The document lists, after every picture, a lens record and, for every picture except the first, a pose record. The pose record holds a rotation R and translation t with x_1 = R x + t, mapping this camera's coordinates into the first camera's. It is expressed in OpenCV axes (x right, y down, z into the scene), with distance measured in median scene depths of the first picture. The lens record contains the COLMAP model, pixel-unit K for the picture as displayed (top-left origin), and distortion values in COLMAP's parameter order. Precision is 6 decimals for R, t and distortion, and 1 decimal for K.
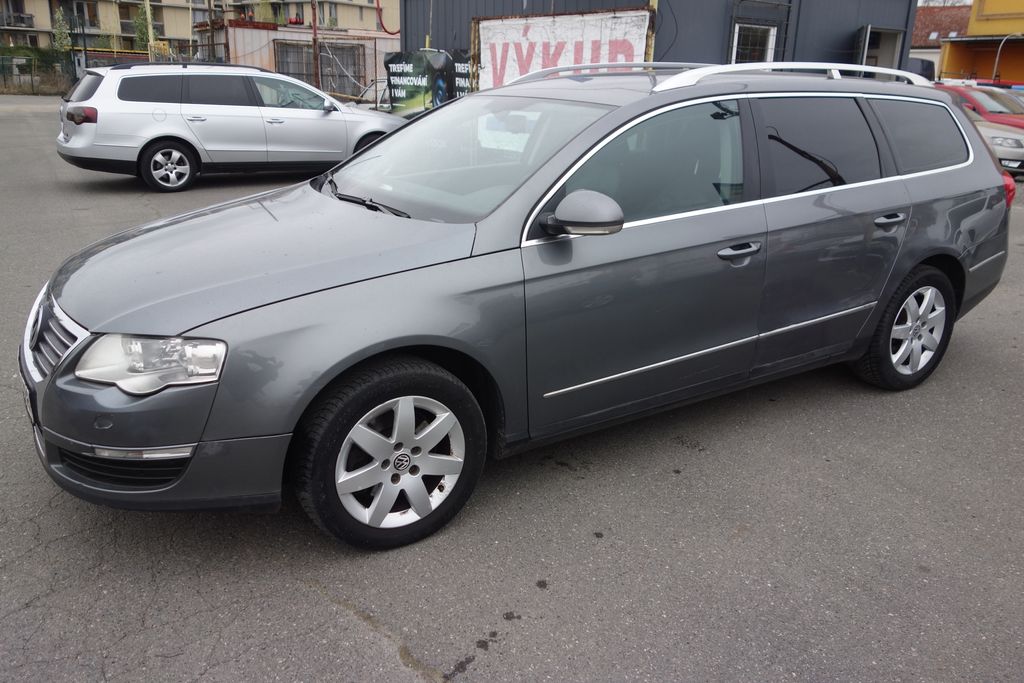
lens RADIAL K [[816.1, 0, 512.0], [0, 816.1, 341.5], [0, 0, 1]] dist [0.006283, -0.007494]
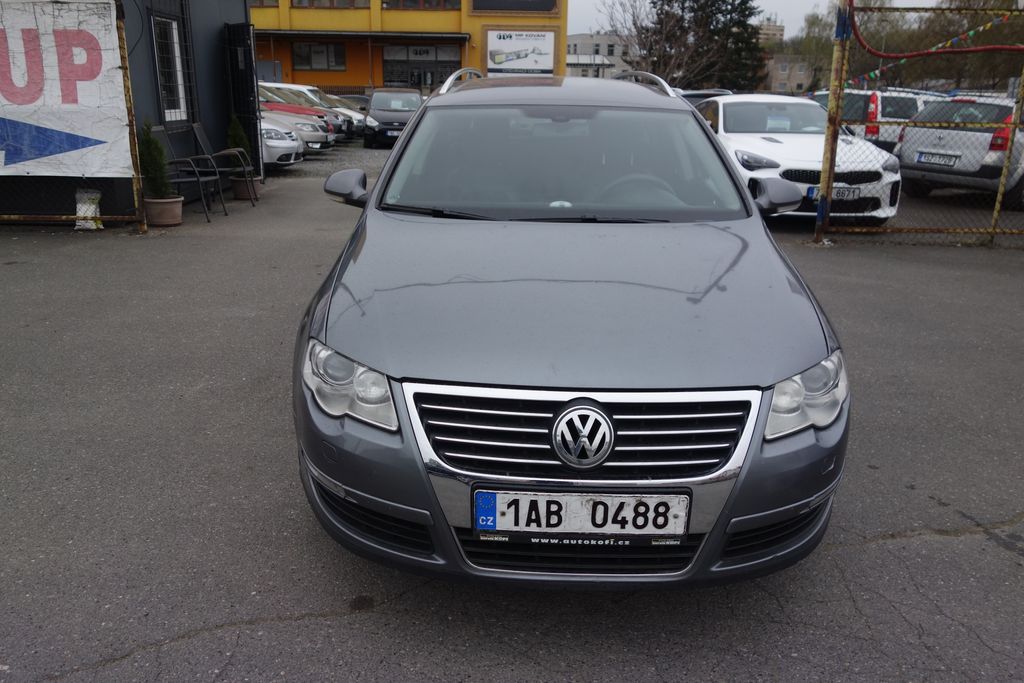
lens RADIAL K [[816.1, 0, 512.0], [0, 816.1, 341.5], [0, 0, 1]] dist [0.006283, -0.007494]
pose [[0.544973, -0.265133, 0.795430, -0.333262], [0.255247, 0.956120, 0.143817, -0.062764], [-0.798657, 0.124655, 0.588734, 0.168767]]
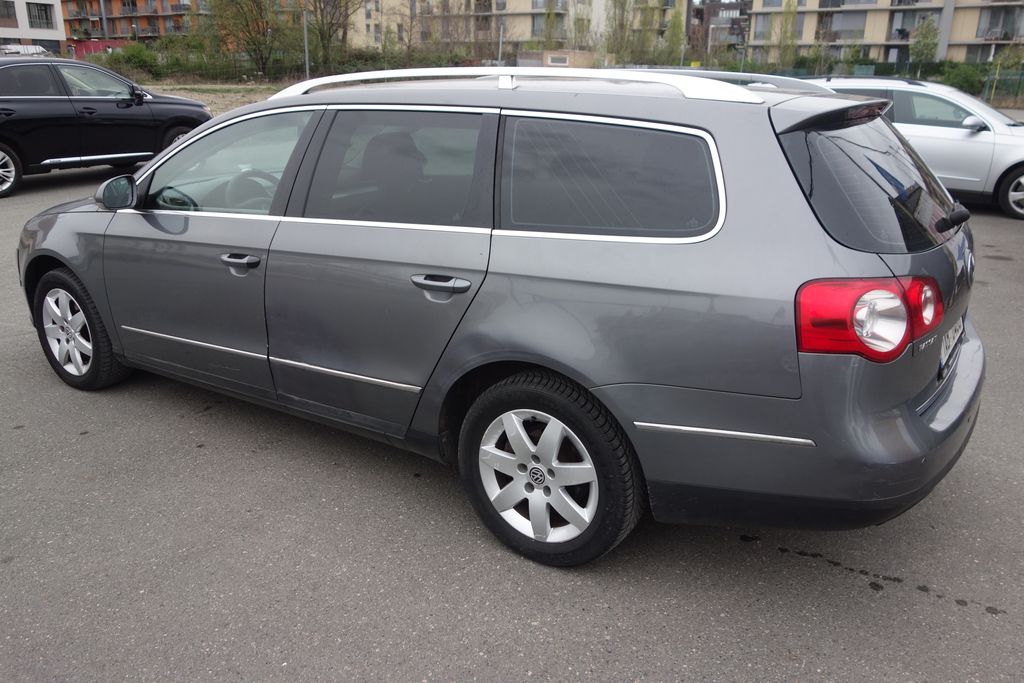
lens RADIAL K [[816.1, 0, 512.0], [0, 816.1, 341.5], [0, 0, 1]] dist [0.006283, -0.007494]
pose [[0.395079, 0.266580, -0.879118, 0.426143], [-0.281300, 0.946107, 0.160476, -0.087875], [0.874519, 0.183895, 0.448776, 0.279324]]
